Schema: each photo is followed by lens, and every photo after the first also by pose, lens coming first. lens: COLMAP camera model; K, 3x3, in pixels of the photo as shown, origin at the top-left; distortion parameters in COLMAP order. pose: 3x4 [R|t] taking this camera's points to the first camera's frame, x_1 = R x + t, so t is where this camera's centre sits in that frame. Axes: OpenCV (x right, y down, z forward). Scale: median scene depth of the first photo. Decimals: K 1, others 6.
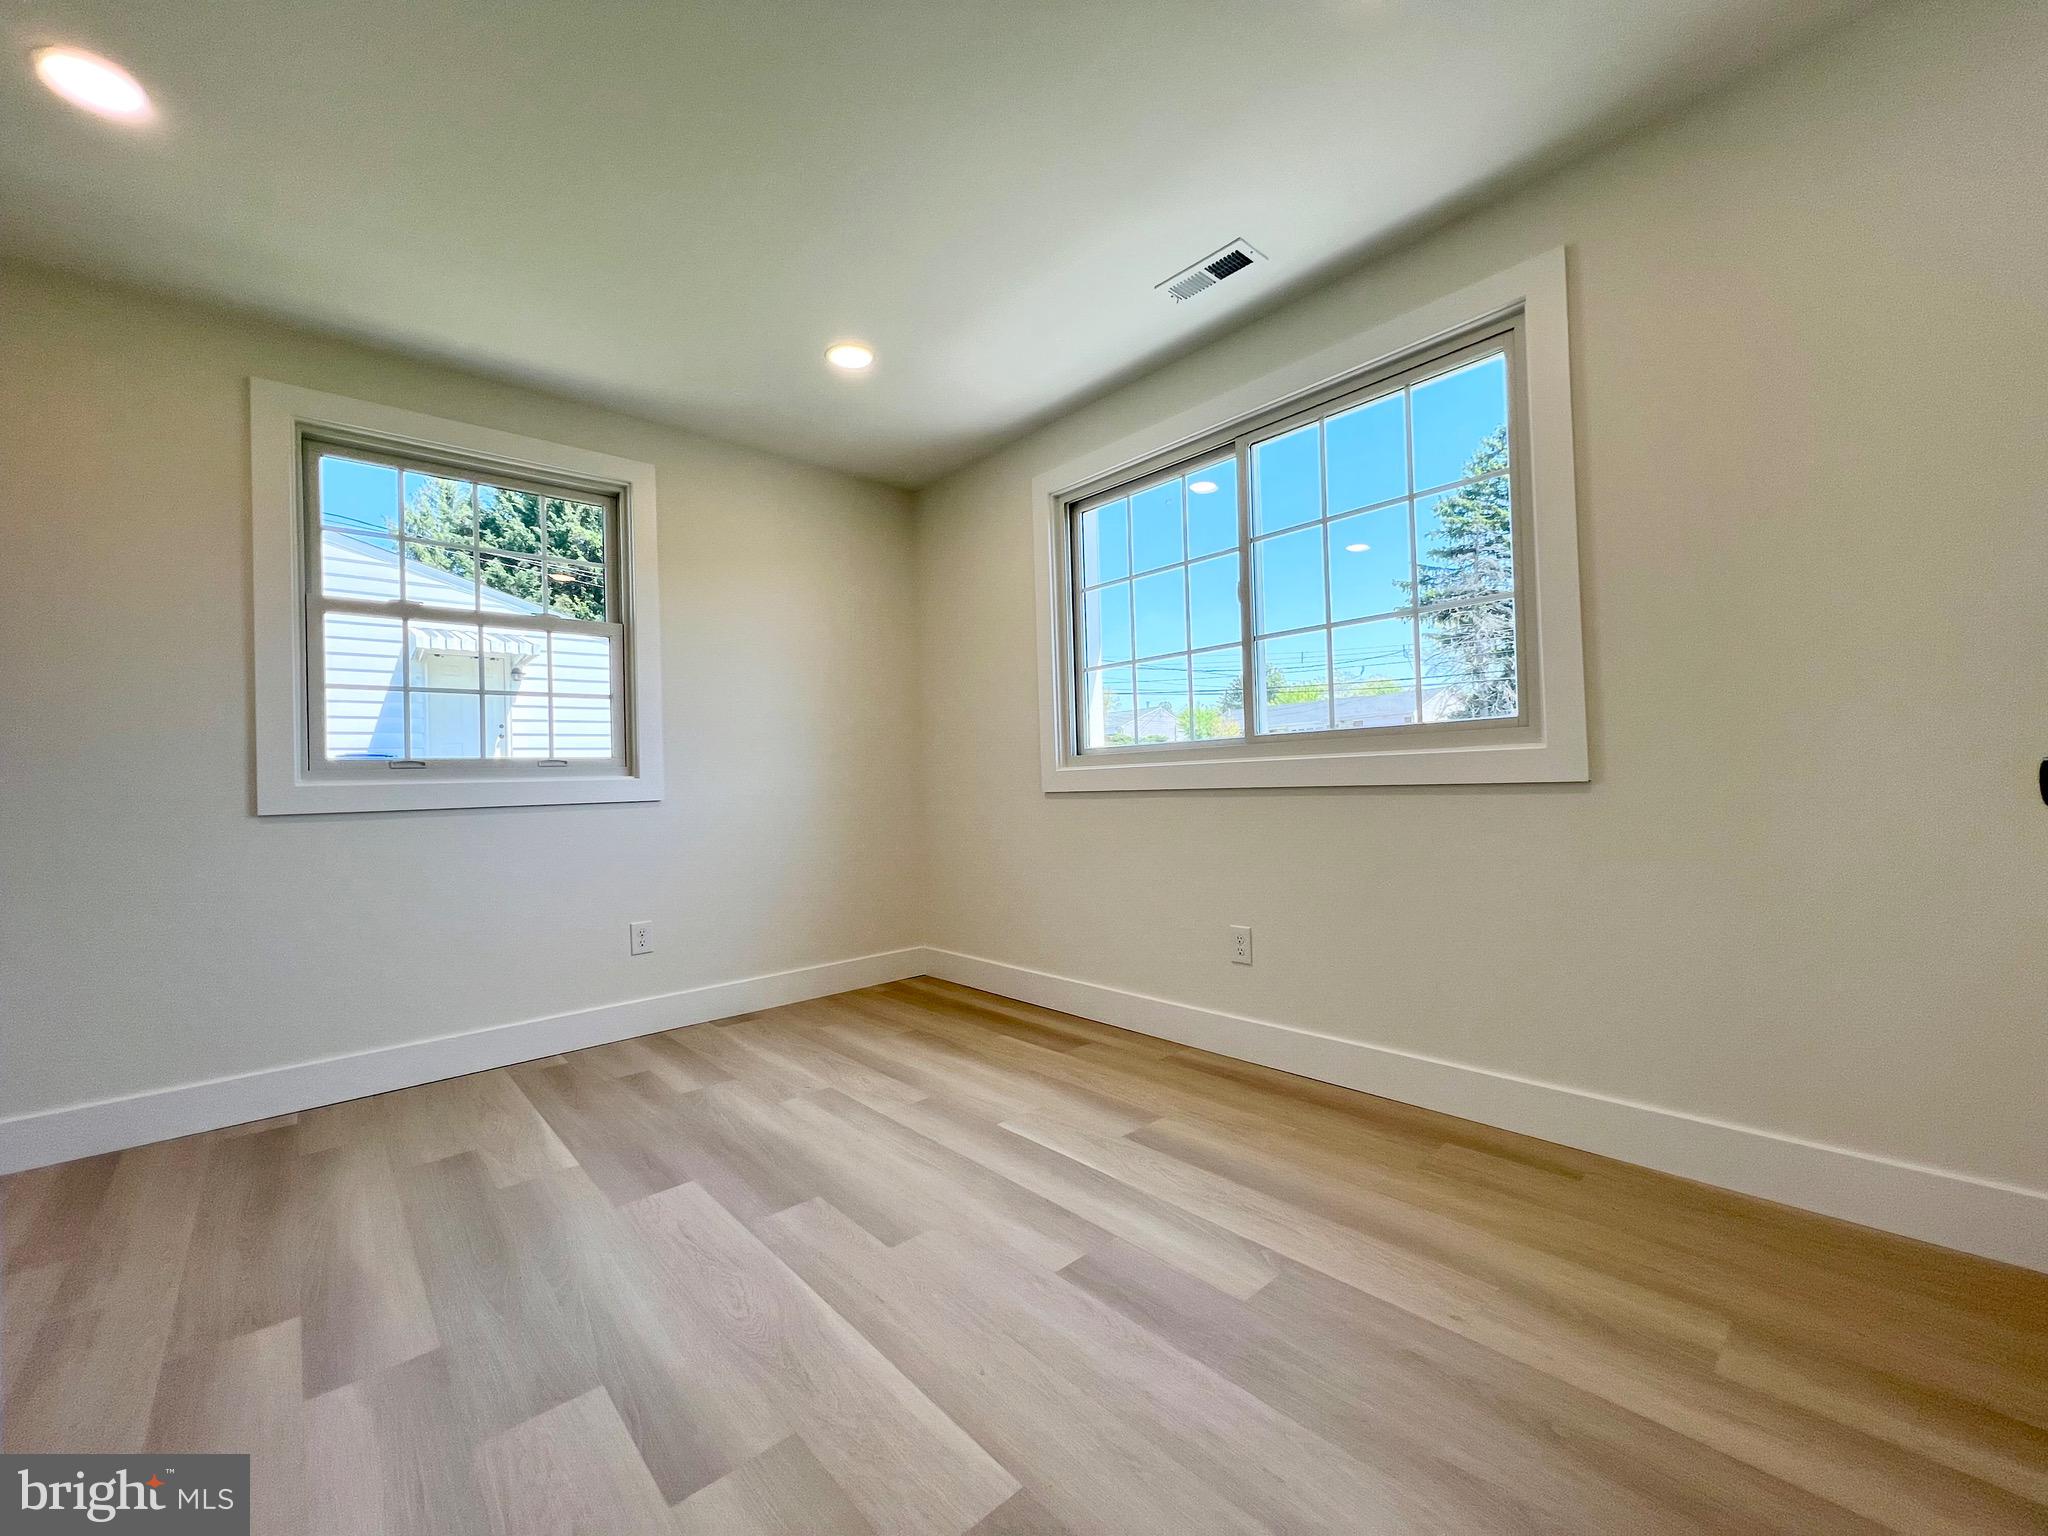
lens RADIAL K [[823.6, 0, 1026.1], [0, 823.6, 768.8], [0, 0, 1]] dist [-0.003736, 0.001074]
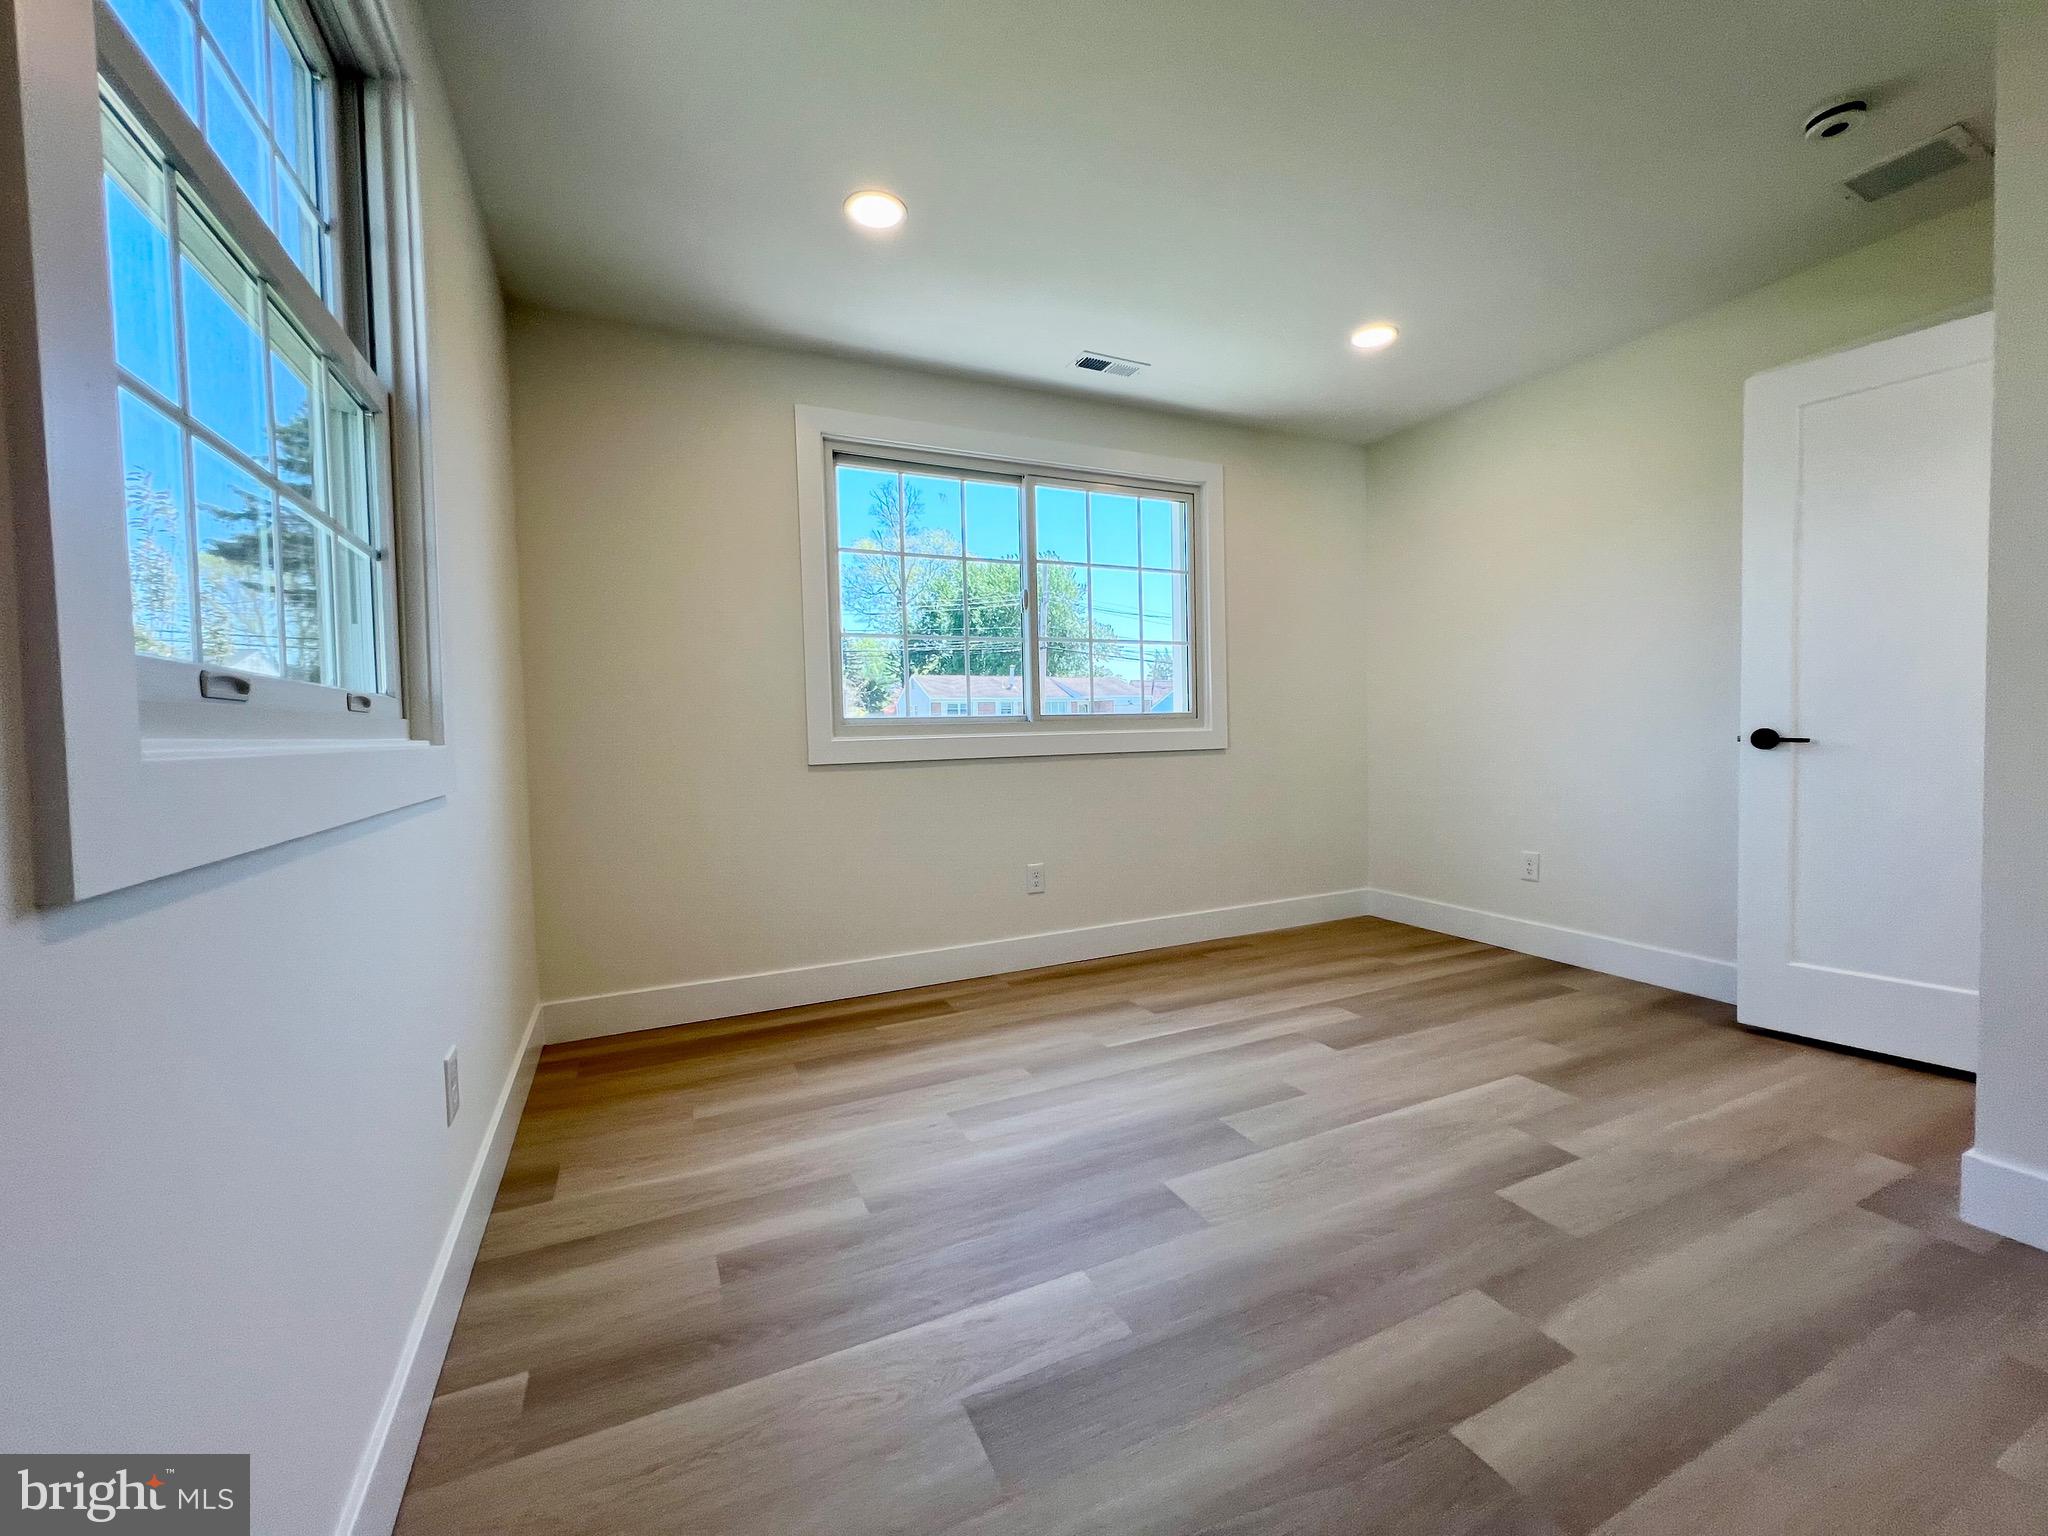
lens RADIAL K [[827.6, 0, 1024.0], [0, 827.6, 768.0], [0, 0, 1]] dist [-0.010287, -0.000076]
pose [[0.288876, -0.019080, 0.957176, -1.132678], [-0.000169, 0.999800, 0.019981, 0.021605], [-0.957366, -0.005934, 0.288816, 0.765738]]
